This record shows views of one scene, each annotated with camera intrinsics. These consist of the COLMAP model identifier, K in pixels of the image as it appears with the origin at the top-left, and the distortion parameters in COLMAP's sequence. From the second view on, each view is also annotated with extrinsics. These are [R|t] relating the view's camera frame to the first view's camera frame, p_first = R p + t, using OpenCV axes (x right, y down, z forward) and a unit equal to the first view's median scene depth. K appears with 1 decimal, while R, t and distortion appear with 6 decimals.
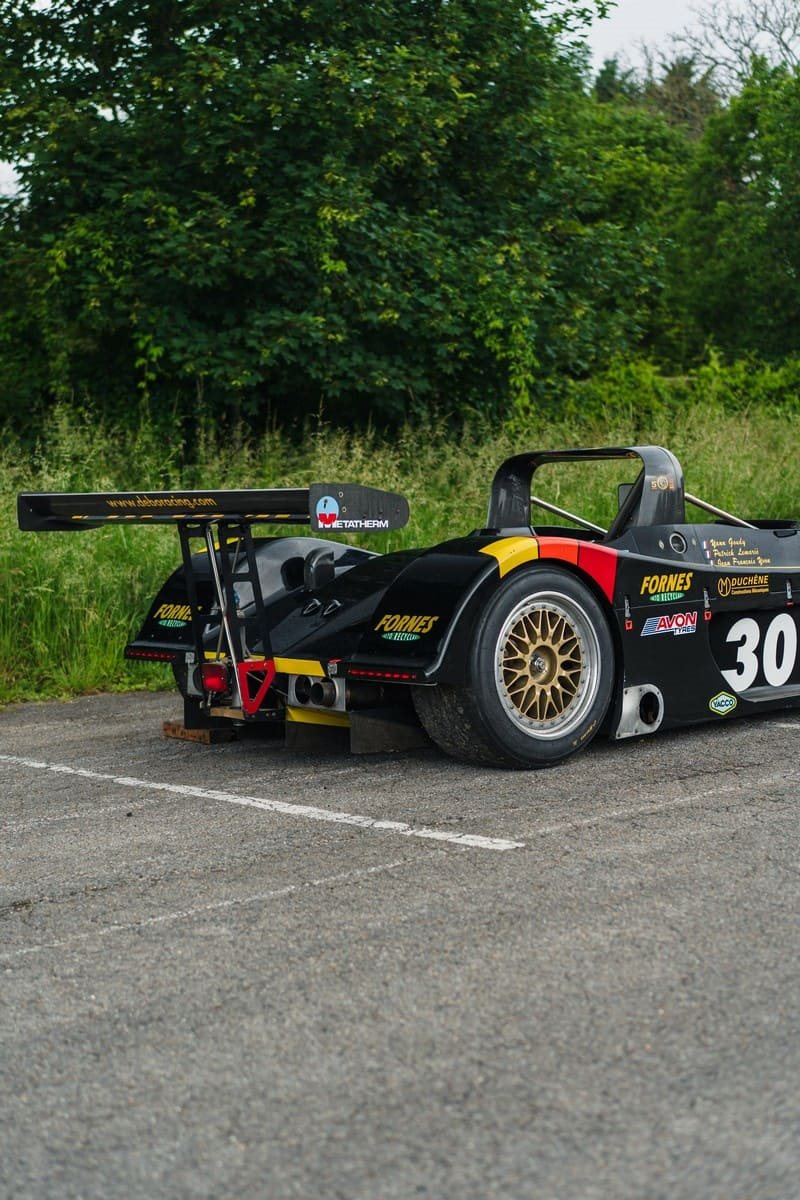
lens RADIAL K [[2029.1, 0, 330.7], [0, 2029.1, 527.9], [0, 0, 1]] dist [0.066187, 0.000000]
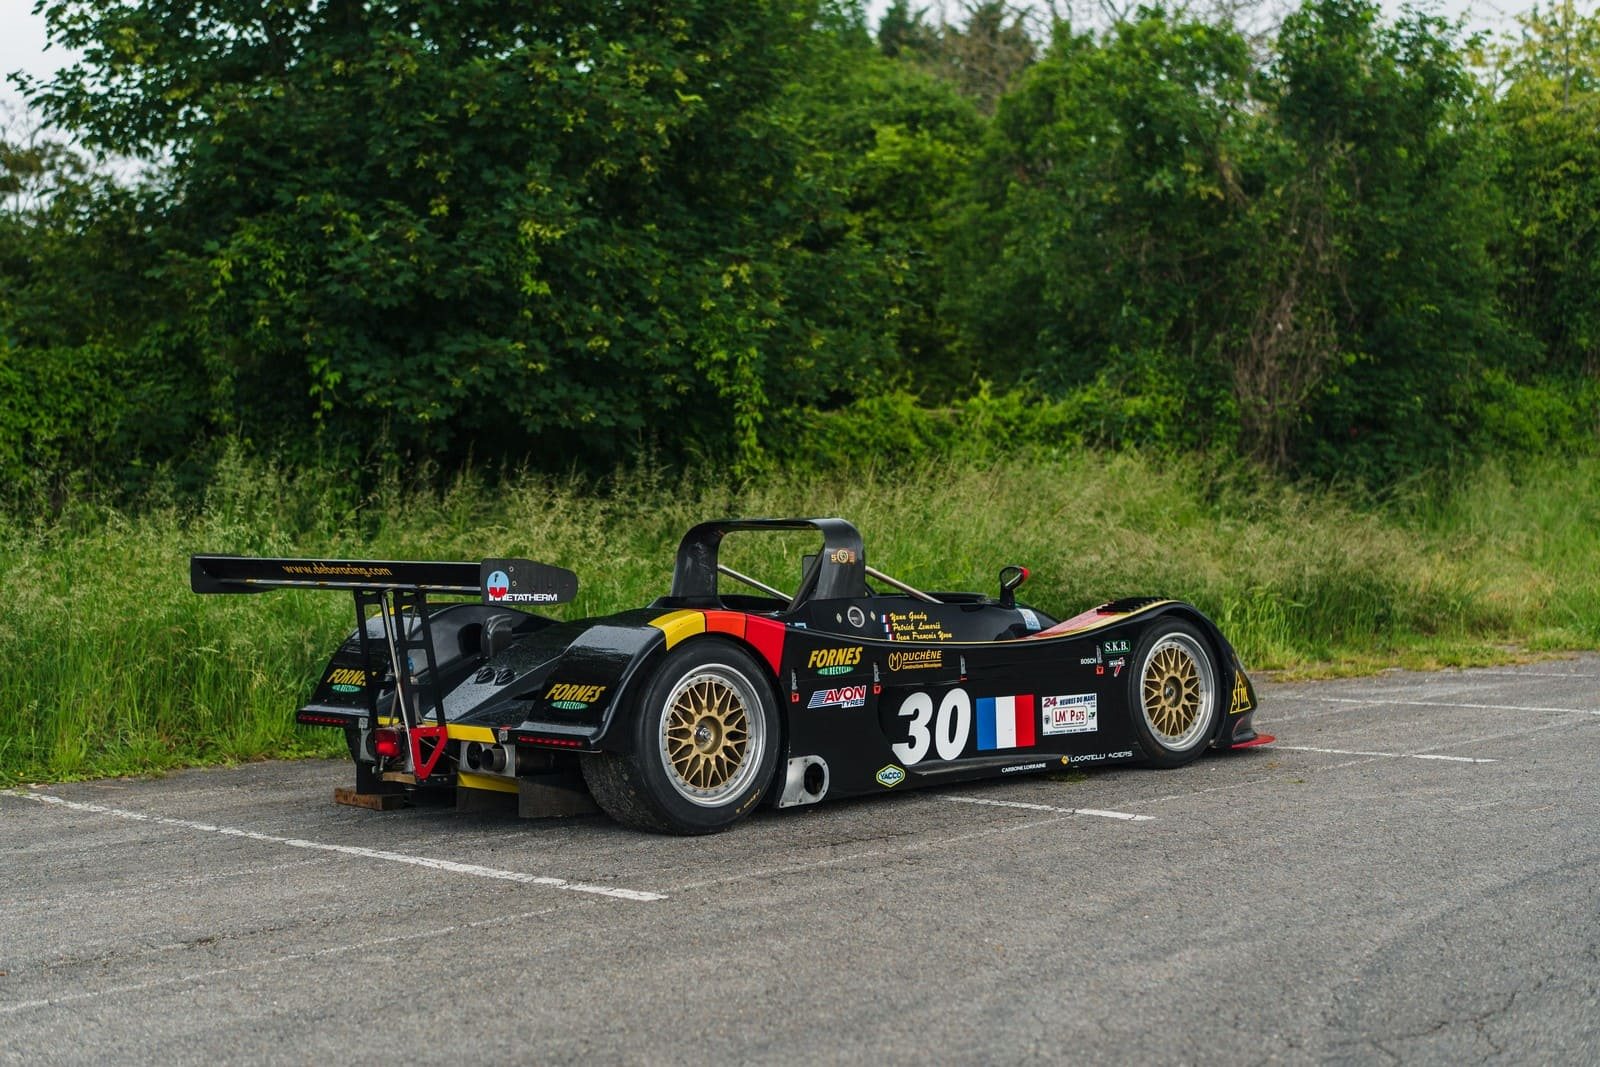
lens RADIAL K [[2705.5, 0, 754.9], [0, 2705.5, 569.2], [0, 0, 1]] dist [0.066187, 0.000000]
pose [[0.997160, 0.020243, 0.072545, 0.024674], [-0.020488, 0.999787, 0.002637, -0.019424], [-0.072476, -0.004116, 0.997362, -0.347626]]
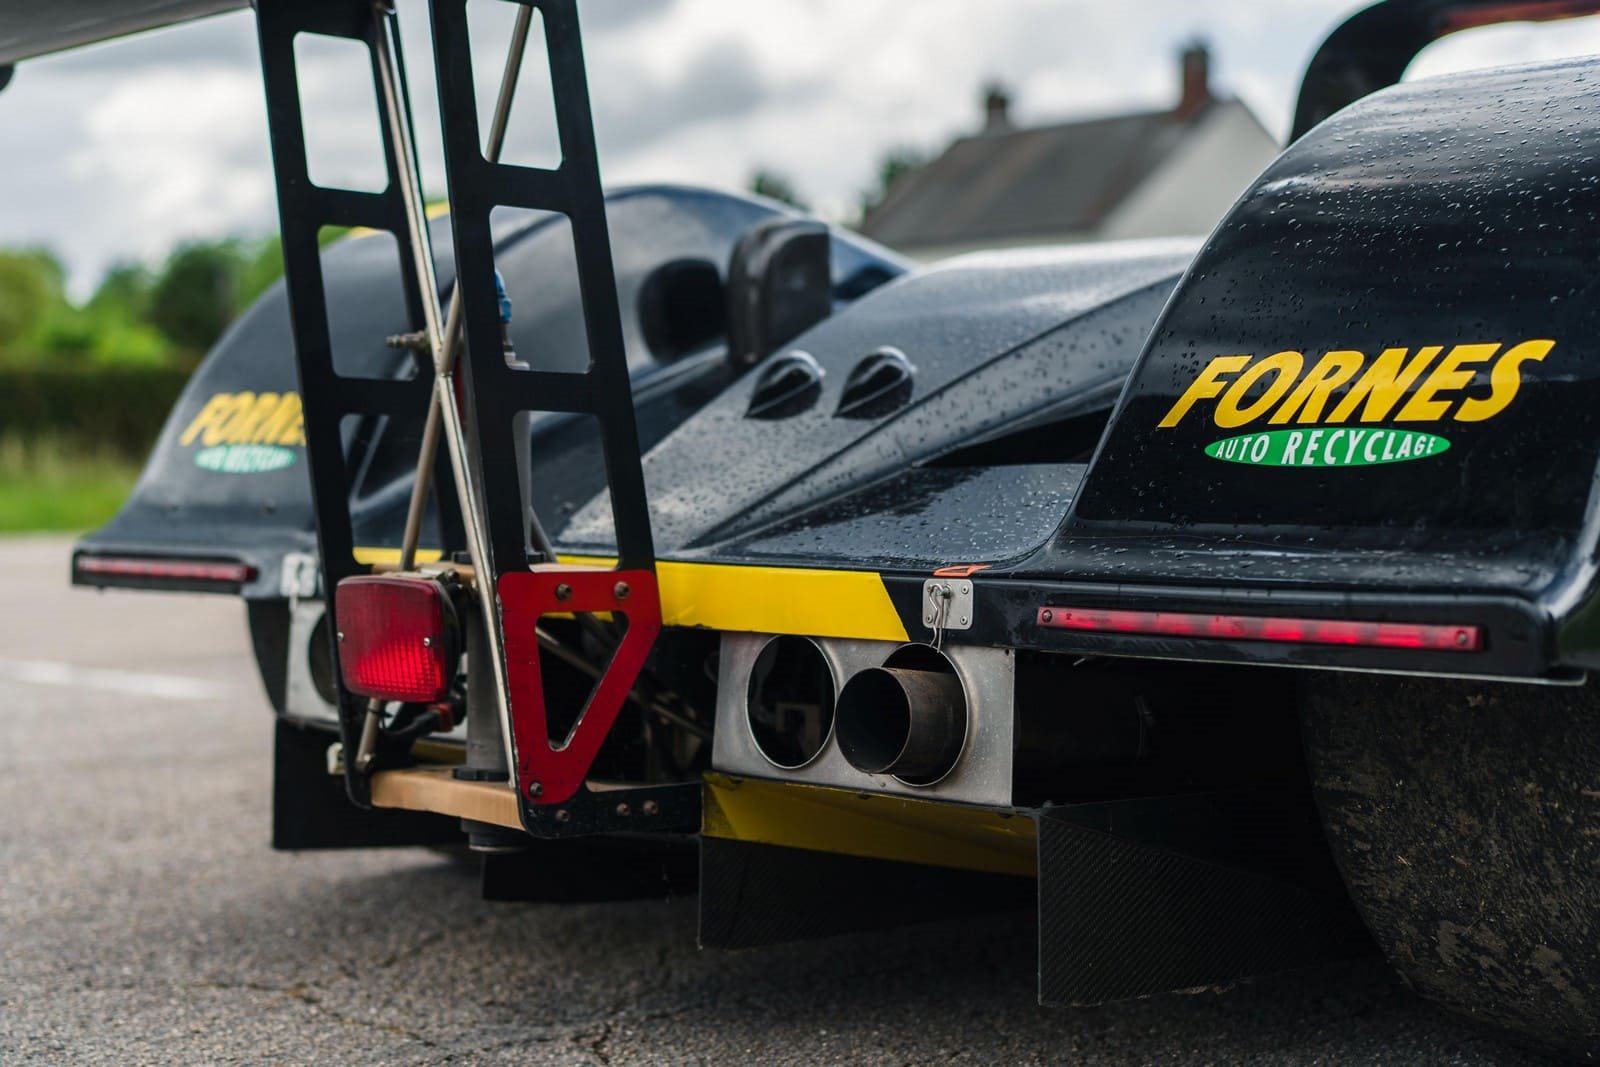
lens RADIAL K [[2705.5, 0, 798.9], [0, 2705.5, 533.1], [0, 0, 1]] dist [0.066187, 0.000000]
pose [[0.995730, 0.036458, 0.084808, -0.036308], [-0.036065, 0.999330, -0.006168, 0.059247], [-0.084976, 0.003083, 0.996378, 0.662672]]
